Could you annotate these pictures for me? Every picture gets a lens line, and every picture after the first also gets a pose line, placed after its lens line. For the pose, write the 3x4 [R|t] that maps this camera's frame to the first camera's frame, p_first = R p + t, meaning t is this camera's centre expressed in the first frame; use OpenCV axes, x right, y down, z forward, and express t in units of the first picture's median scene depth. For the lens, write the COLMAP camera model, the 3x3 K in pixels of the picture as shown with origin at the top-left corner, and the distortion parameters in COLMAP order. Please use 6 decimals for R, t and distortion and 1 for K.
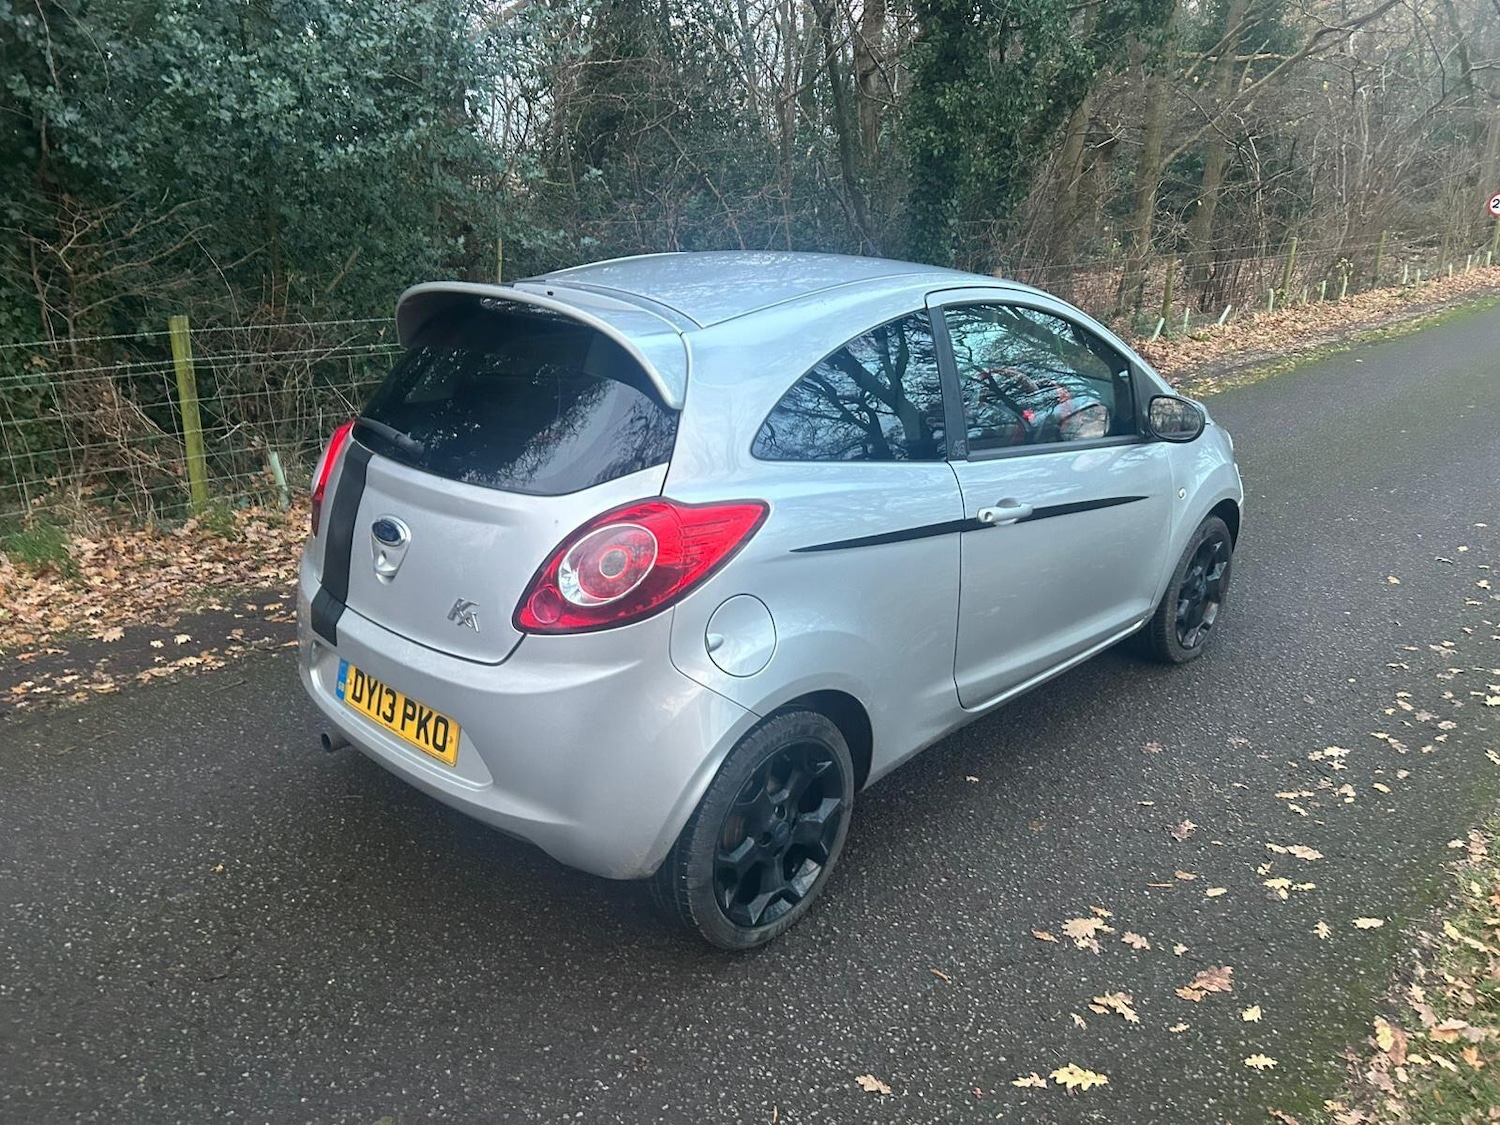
lens RADIAL K [[1131.7, 0, 745.8], [0, 1131.7, 550.5], [0, 0, 1]] dist [0.053449, -0.057454]
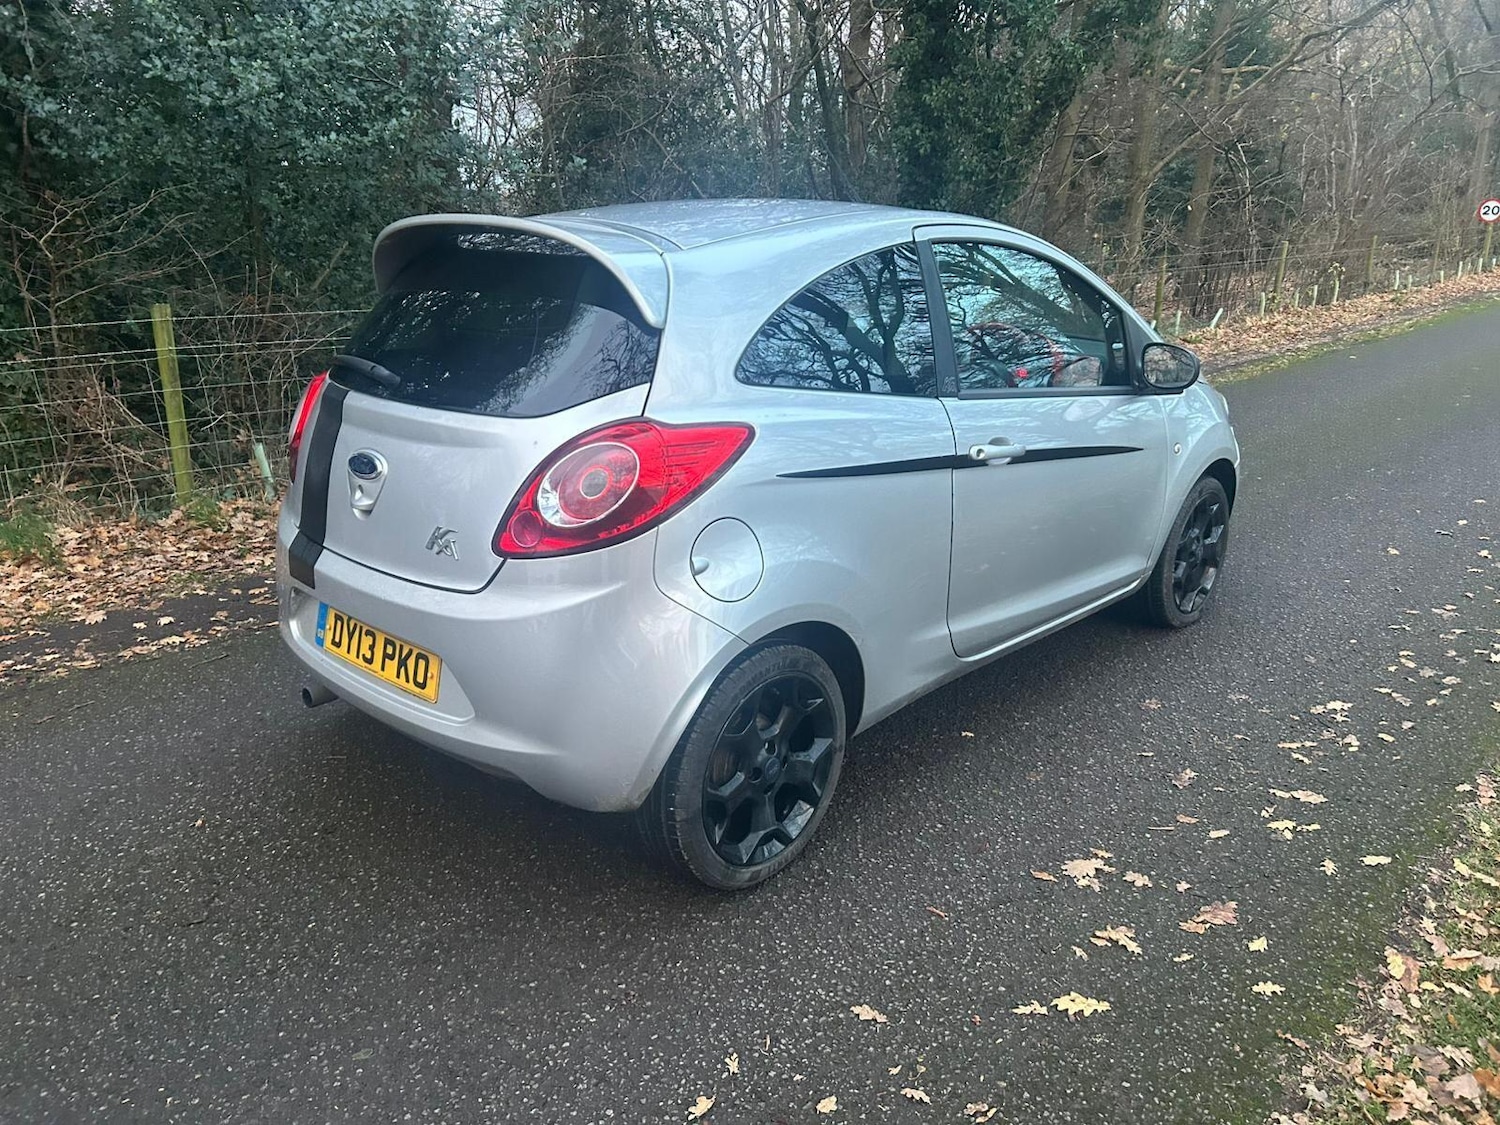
lens RADIAL K [[1131.9, 0, 738.4], [0, 1131.9, 571.7], [0, 0, 1]] dist [0.051520, -0.054293]
pose [[0.999912, -0.013152, -0.001751, 0.006203], [0.013139, 0.999889, -0.007075, 0.081818], [0.001844, 0.007052, 0.999973, 0.023858]]
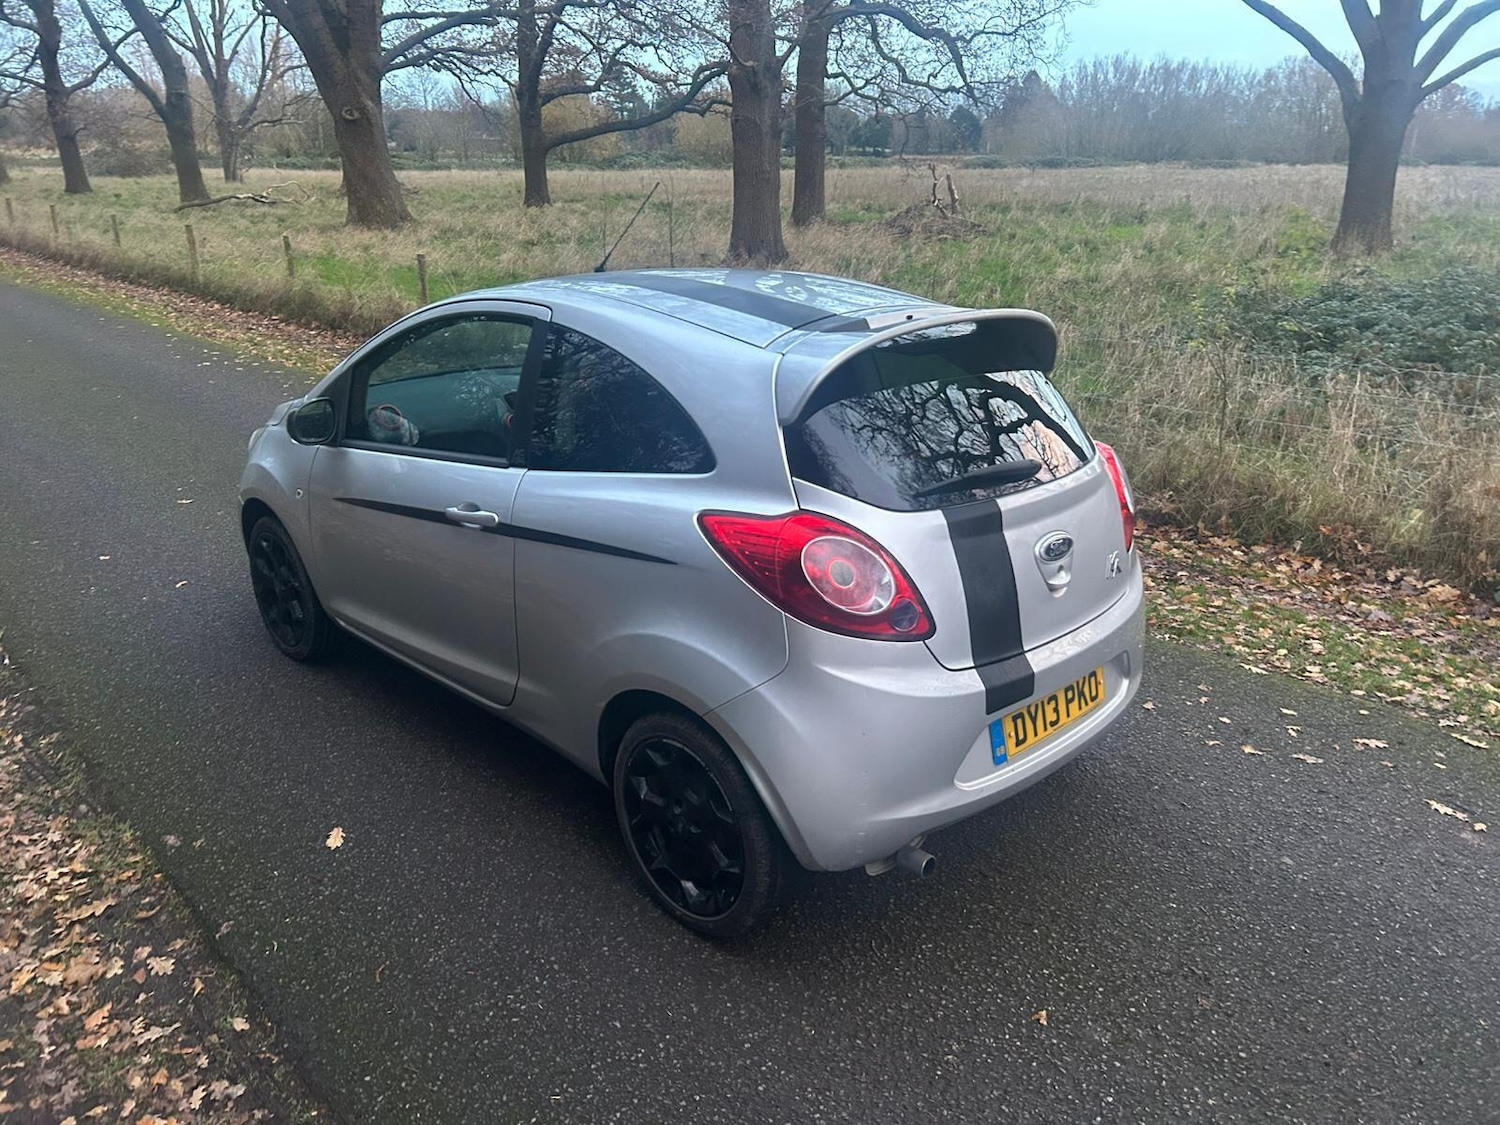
lens RADIAL K [[1126.5, 0, 748.8], [0, 1126.5, 570.4], [0, 0, 1]] dist [0.054721, -0.059562]
pose [[0.043484, -0.344029, 0.937952, -1.259514], [0.311580, 0.896683, 0.314447, -0.398142], [-0.949224, 0.278574, 0.146184, 1.069818]]
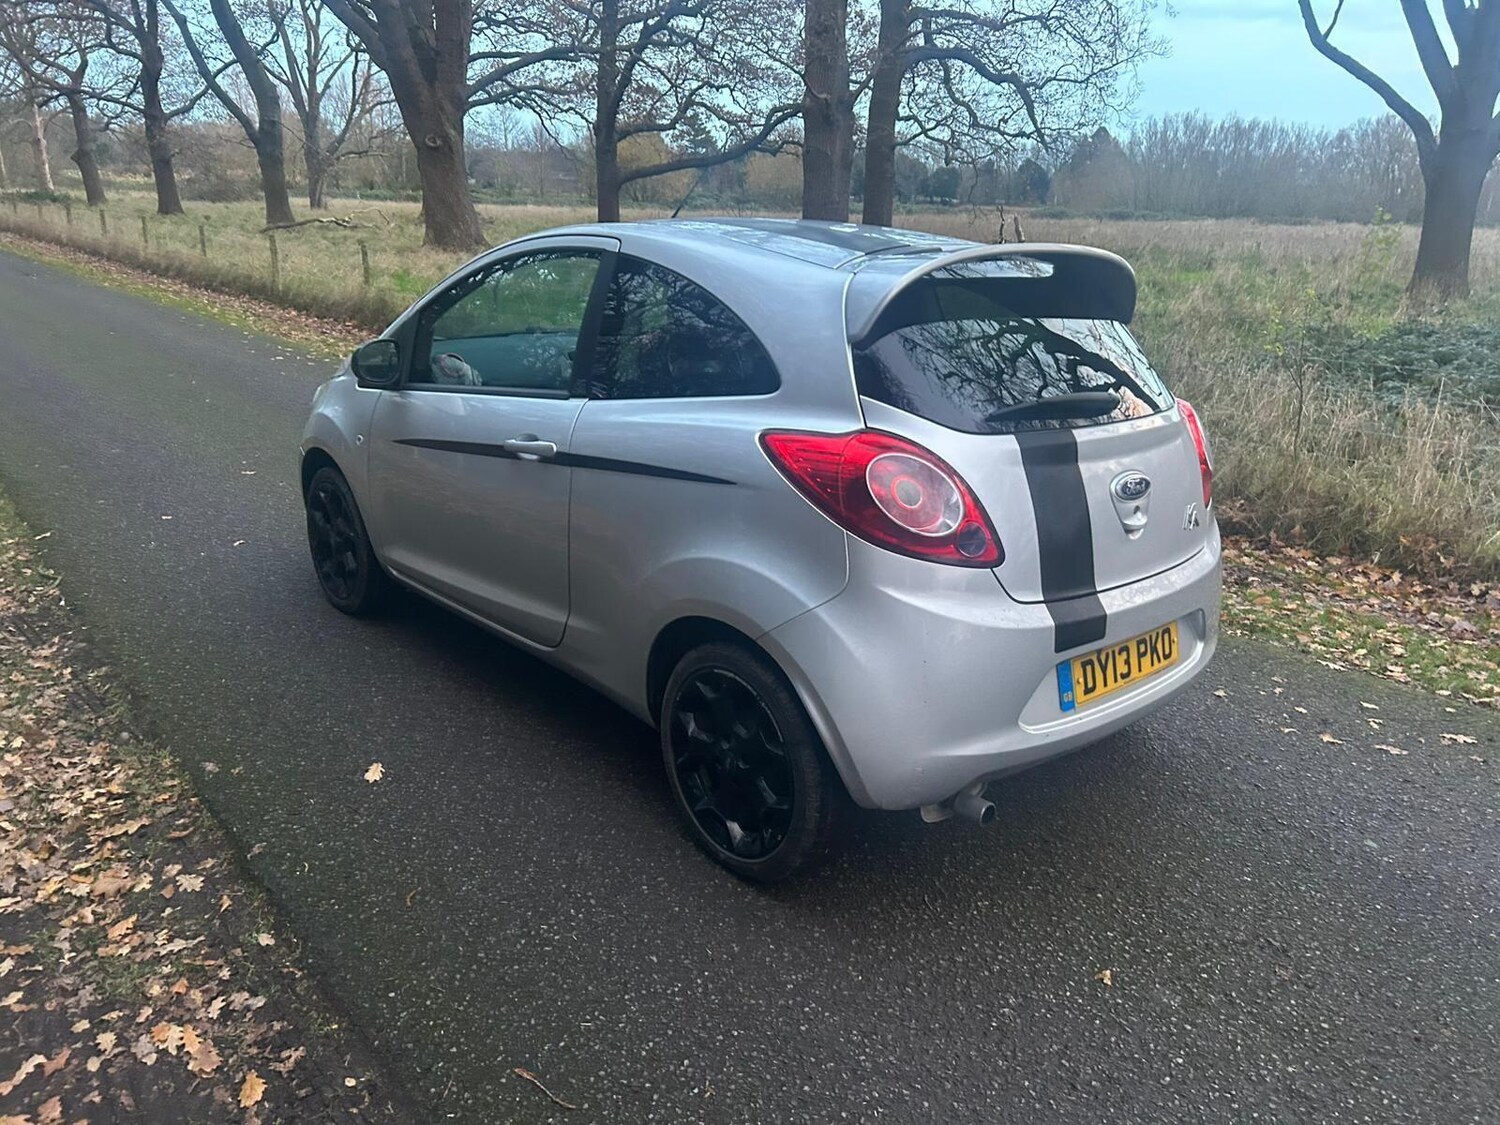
lens RADIAL K [[1126.7, 0, 756.8], [0, 1126.7, 551.8], [0, 0, 1]] dist [0.054832, -0.059957]
pose [[0.094291, -0.293087, 0.951425, -1.260151], [0.284958, 0.923642, 0.256288, -0.302225], [-0.953891, 0.246951, 0.170609, 1.105979]]
